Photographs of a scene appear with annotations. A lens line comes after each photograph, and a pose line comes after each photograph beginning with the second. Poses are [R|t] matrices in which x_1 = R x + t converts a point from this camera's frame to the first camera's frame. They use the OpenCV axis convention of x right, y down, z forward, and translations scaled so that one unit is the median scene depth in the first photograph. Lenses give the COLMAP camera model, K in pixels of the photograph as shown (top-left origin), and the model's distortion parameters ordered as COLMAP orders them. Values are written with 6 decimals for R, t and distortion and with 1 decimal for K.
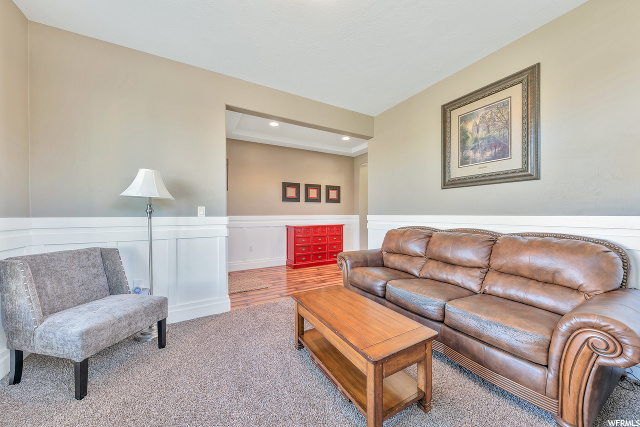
lens RADIAL K [[223.6, 0, 320.0], [0, 223.6, 213.5], [0, 0, 1]] dist [0.000023, -0.000001]
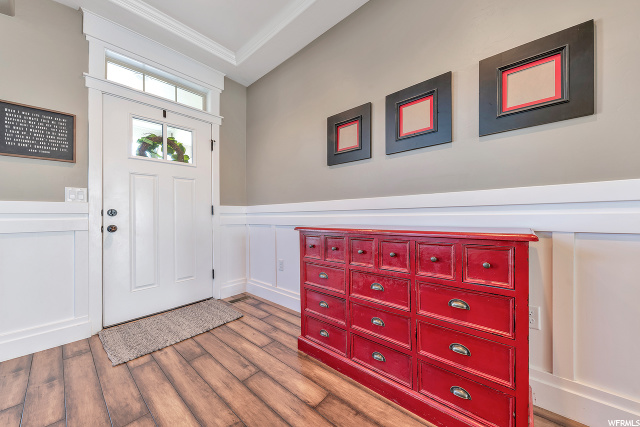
lens RADIAL K [[229.7, 0, 320.0], [0, 229.7, 213.5], [0, 0, 1]] dist [0.000403, 0.000033]
pose [[0.326405, -0.002290, -0.945227, 0.214554], [0.022760, 0.999726, 0.005438, 0.028887], [0.944956, -0.023289, 0.326368, 0.827634]]
